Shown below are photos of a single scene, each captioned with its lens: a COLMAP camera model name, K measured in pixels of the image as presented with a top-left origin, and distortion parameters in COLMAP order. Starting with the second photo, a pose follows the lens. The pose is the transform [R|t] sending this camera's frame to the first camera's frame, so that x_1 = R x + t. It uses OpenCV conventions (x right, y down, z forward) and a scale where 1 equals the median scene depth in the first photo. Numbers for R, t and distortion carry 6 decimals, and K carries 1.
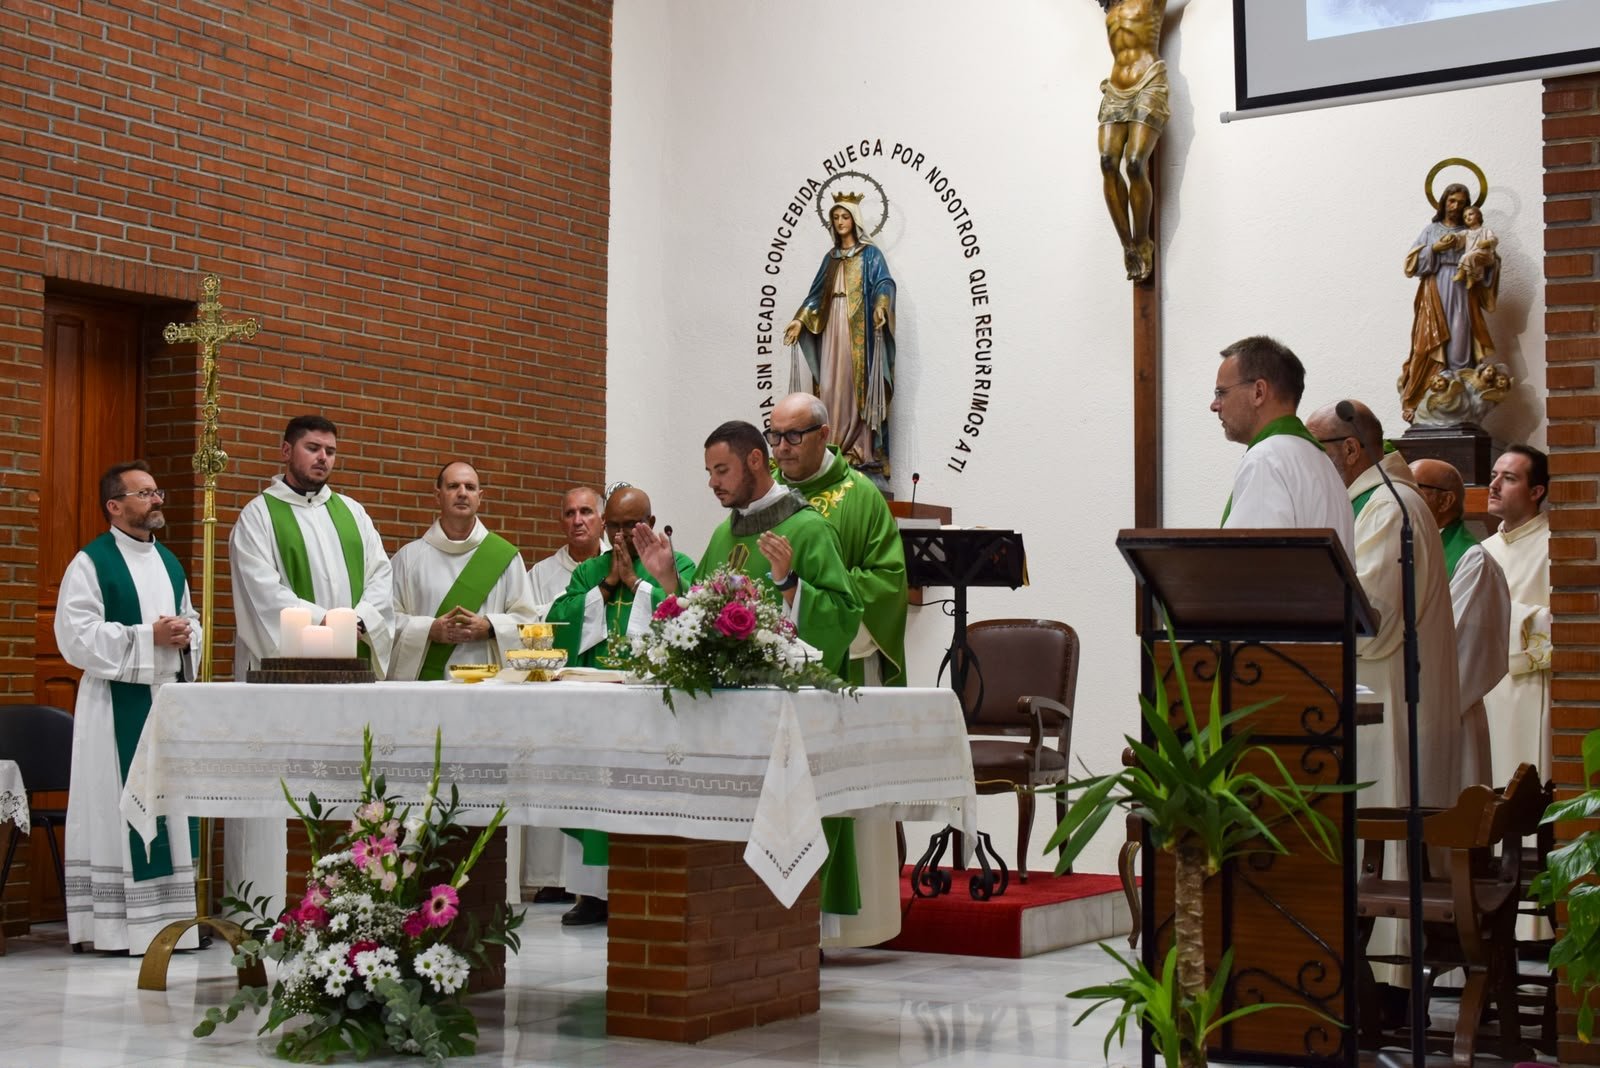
lens RADIAL K [[2697.8, 0, 805.5], [0, 2697.8, 509.1], [0, 0, 1]] dist [0.017115, 0.050985]
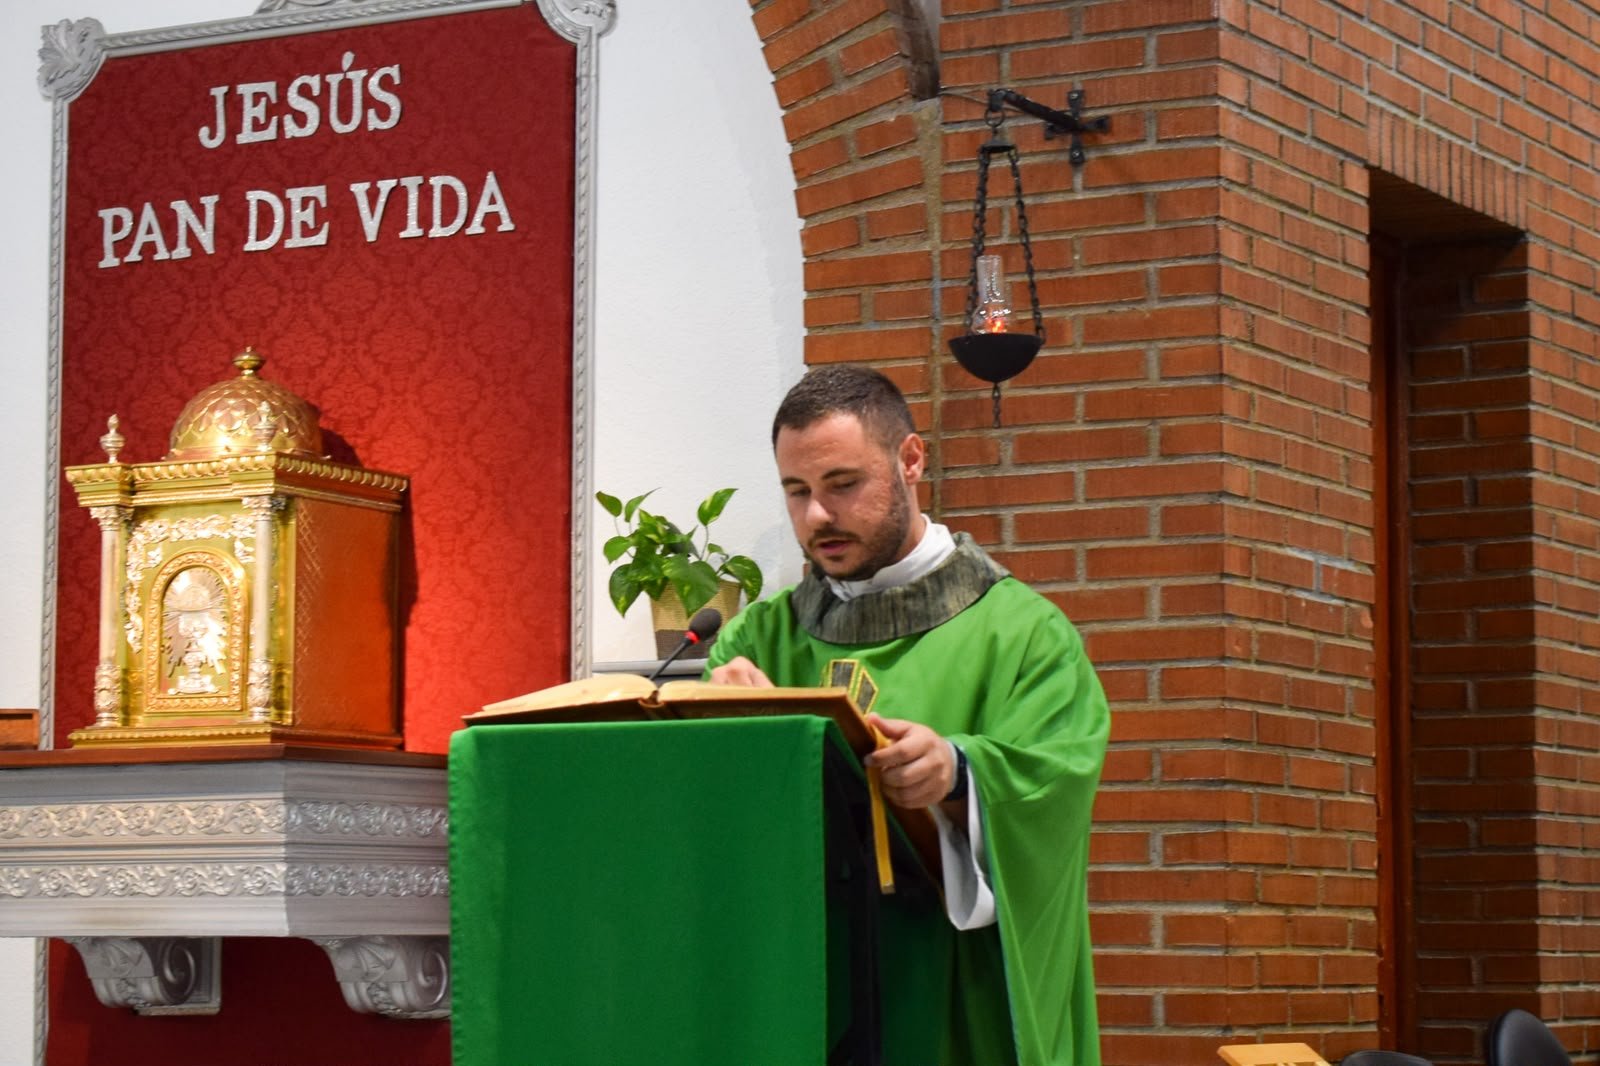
lens RADIAL K [[4175.9, 0, 800.0], [0, 4175.9, 533.0], [0, 0, 1]] dist [0.004763, -0.629408]
pose [[0.999938, -0.007947, -0.007860, -0.352894], [0.007601, 0.999037, -0.043217, 0.010902], [0.008196, 0.043155, 0.999035, 0.234279]]
